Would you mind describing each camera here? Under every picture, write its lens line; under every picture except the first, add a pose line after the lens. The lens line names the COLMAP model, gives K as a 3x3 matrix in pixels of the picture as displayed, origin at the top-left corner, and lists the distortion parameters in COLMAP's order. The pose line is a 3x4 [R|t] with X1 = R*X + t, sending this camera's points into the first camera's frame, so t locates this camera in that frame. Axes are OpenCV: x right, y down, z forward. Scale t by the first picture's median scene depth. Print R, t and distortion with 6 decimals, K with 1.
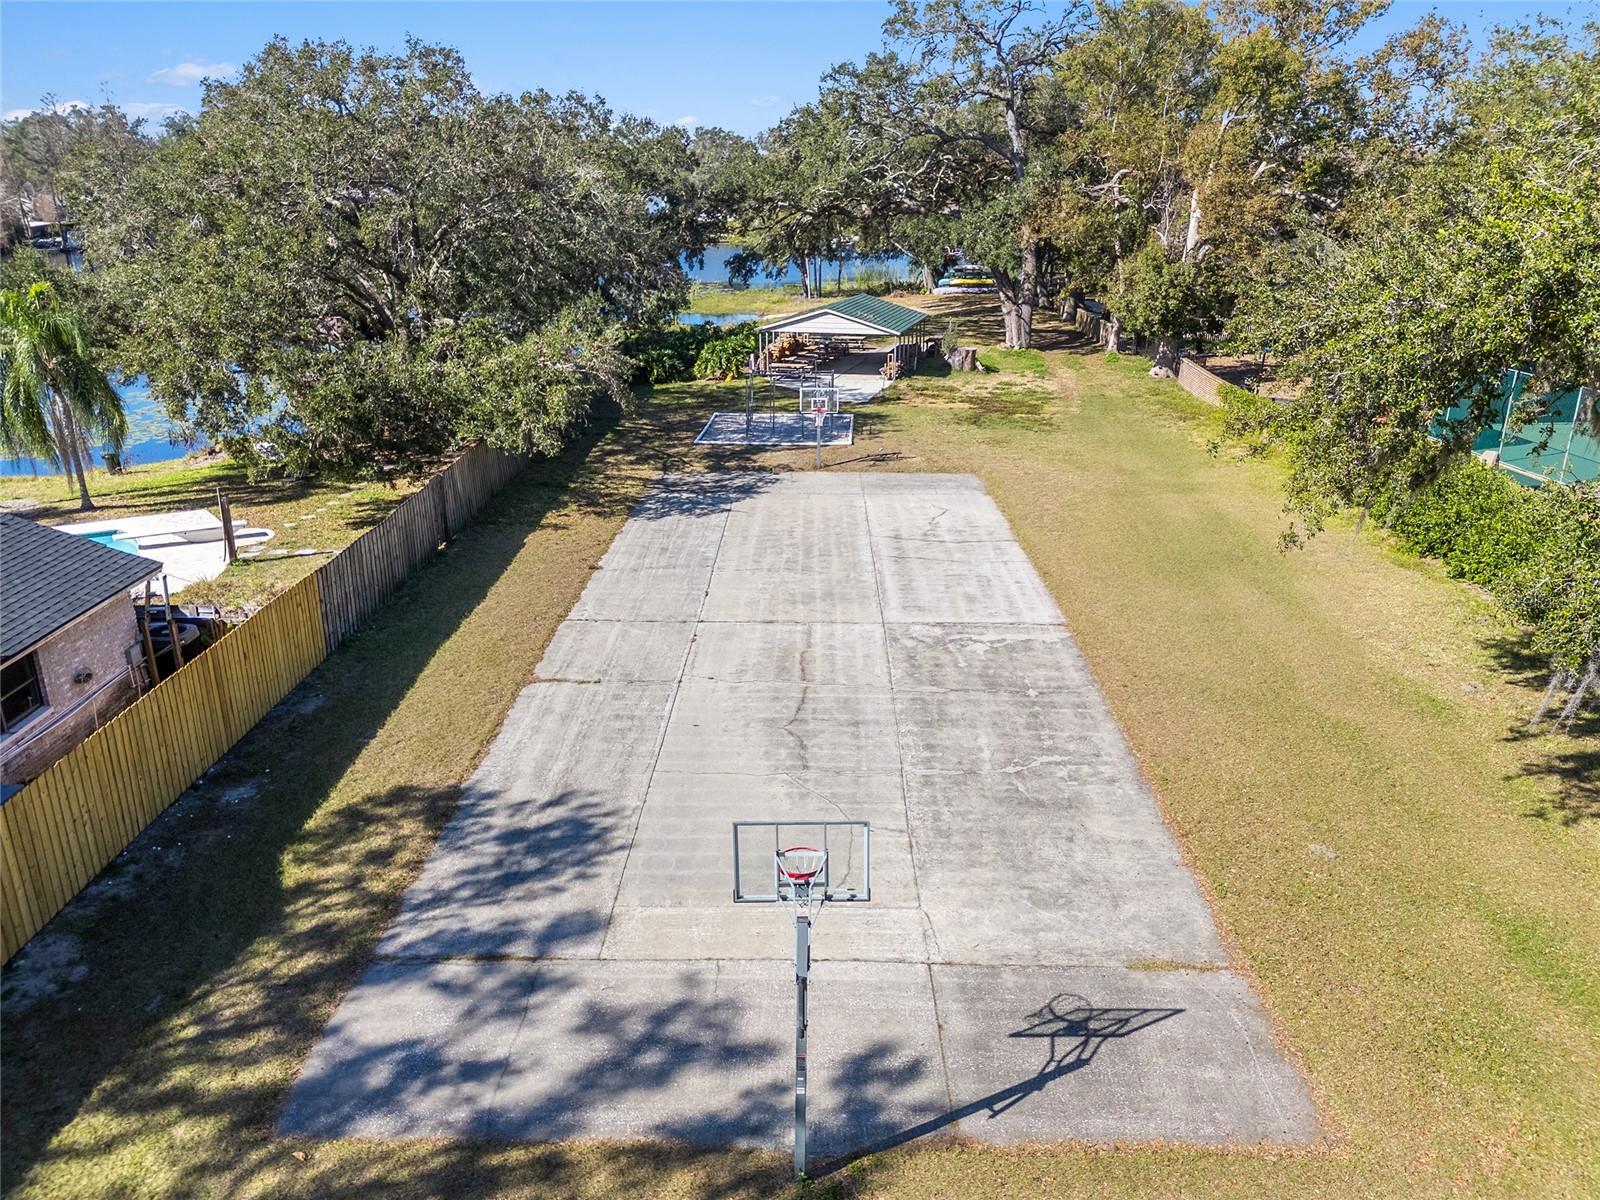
lens RADIAL K [[1175.5, 0, 800.0], [0, 1175.5, 600.0], [0, 0, 1]] dist [0.101772, -0.126620]
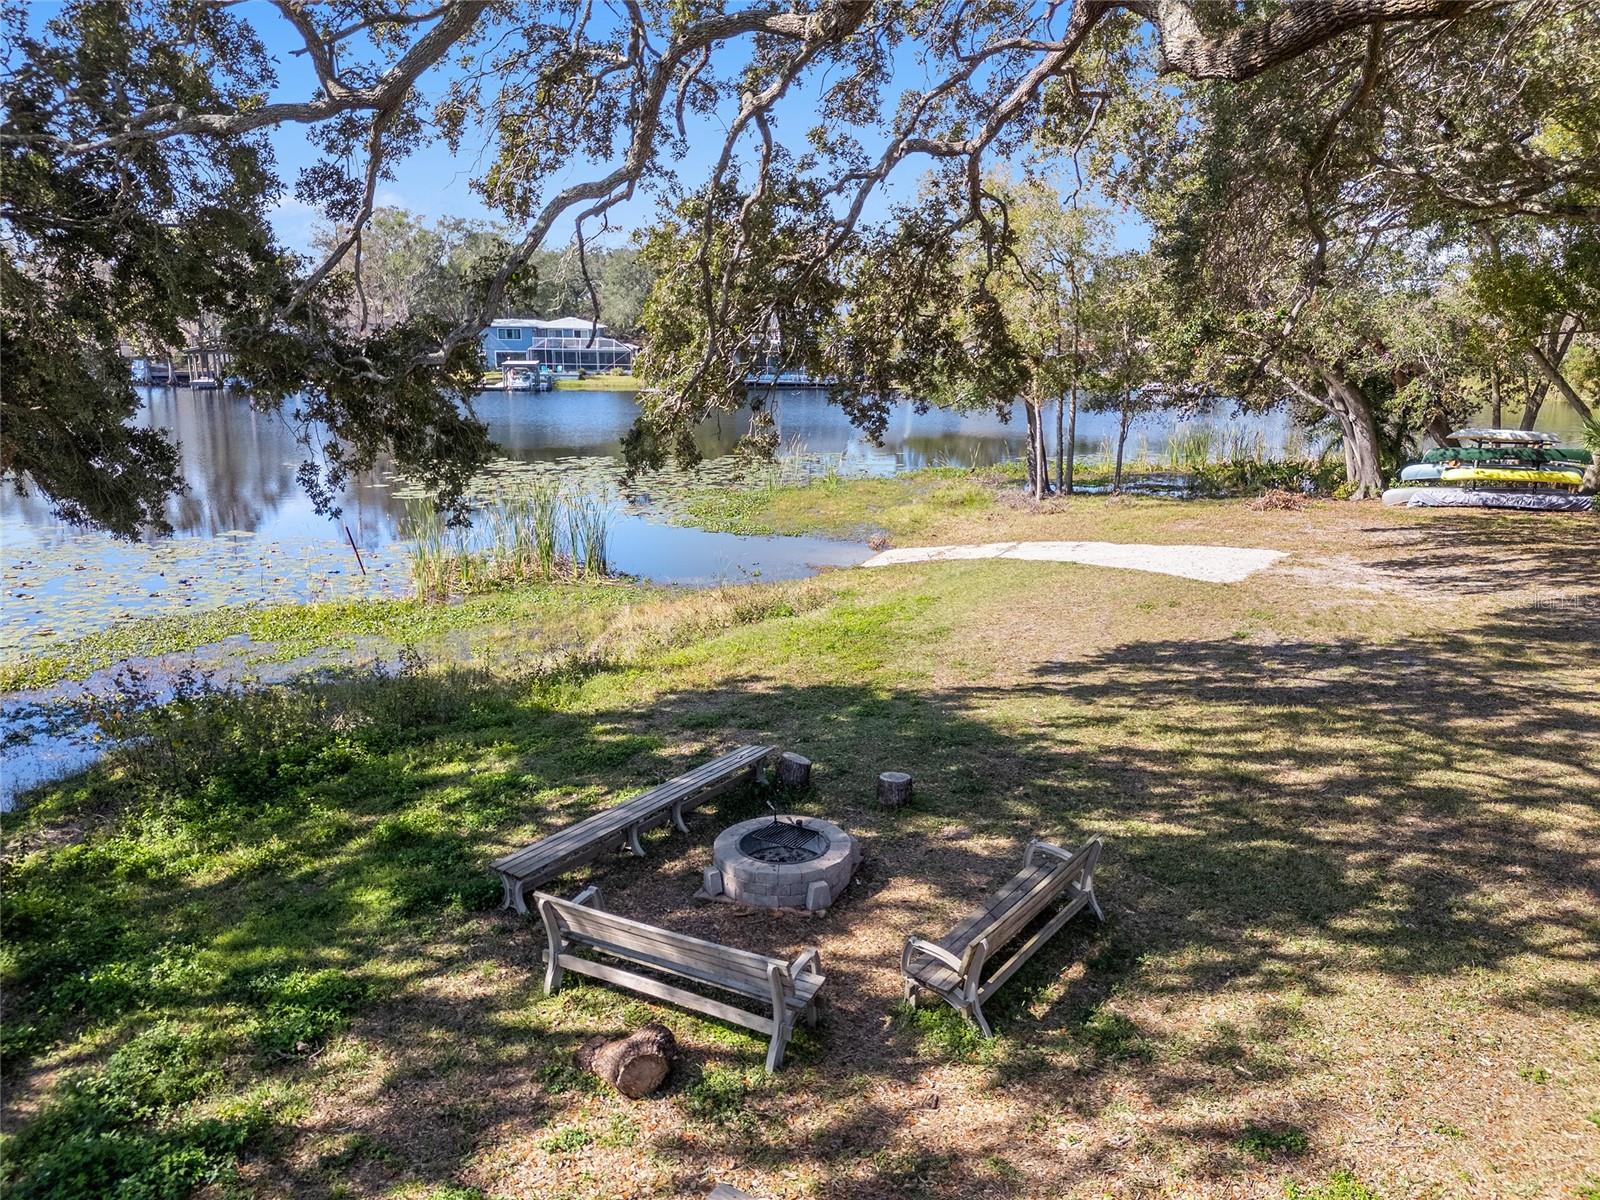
lens RADIAL K [[1175.5, 0, 800.0], [0, 1175.5, 600.0], [0, 0, 1]] dist [0.101772, -0.126620]
pose [[0.964629, 0.062808, -0.256019, 0.056255], [-0.094000, 0.989312, -0.111472, -0.265312], [0.246281, 0.131595, 0.960223, 0.941373]]
